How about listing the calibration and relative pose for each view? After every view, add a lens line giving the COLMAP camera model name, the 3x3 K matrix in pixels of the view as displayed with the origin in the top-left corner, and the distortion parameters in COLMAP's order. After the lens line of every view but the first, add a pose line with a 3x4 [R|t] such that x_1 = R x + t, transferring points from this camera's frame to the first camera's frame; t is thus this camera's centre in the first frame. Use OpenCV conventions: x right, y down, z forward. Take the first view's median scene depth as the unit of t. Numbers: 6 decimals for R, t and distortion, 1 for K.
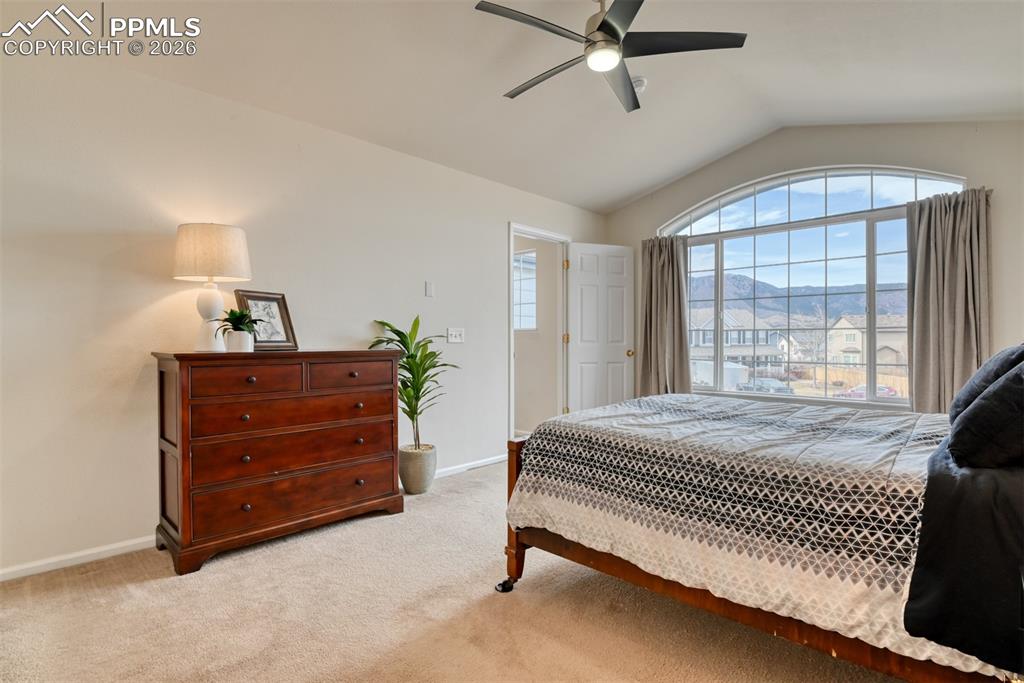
lens RADIAL K [[497.5, 0, 515.1], [0, 497.5, 345.6], [0, 0, 1]] dist [-0.020733, -0.002414]
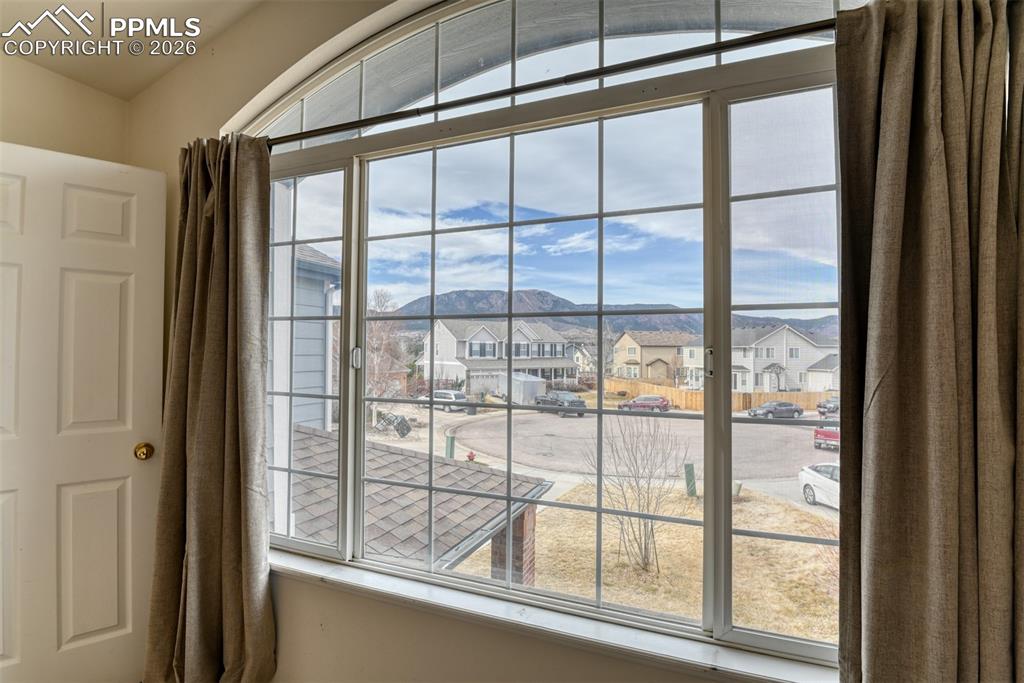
lens RADIAL K [[497.5, 0, 510.8], [0, 497.5, 341.1], [0, 0, 1]] dist [-0.020733, -0.002414]
pose [[0.935853, 0.014833, 0.352079, 0.361784], [-0.004900, 0.999565, -0.029089, -0.059236], [-0.352357, 0.025498, 0.935518, 0.561897]]
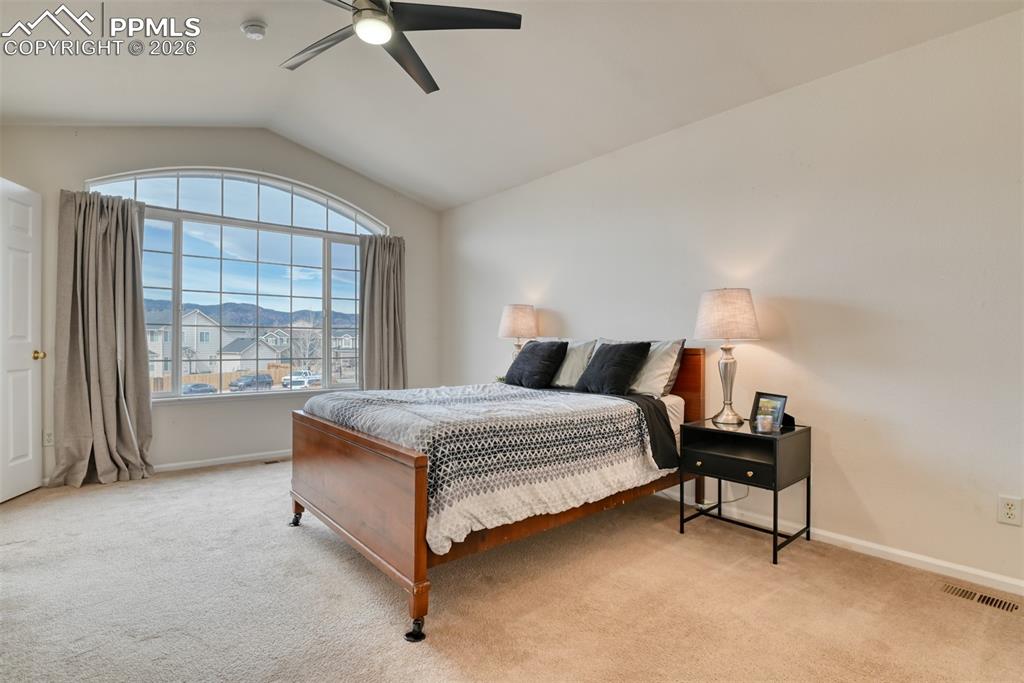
lens RADIAL K [[497.5, 0, 516.1], [0, 497.5, 344.3], [0, 0, 1]] dist [-0.020733, -0.002414]
pose [[0.110118, -0.004166, 0.993910, -0.340175], [0.001862, 0.999990, 0.003985, -0.000462], [-0.993917, 0.001412, 0.110124, 0.307399]]
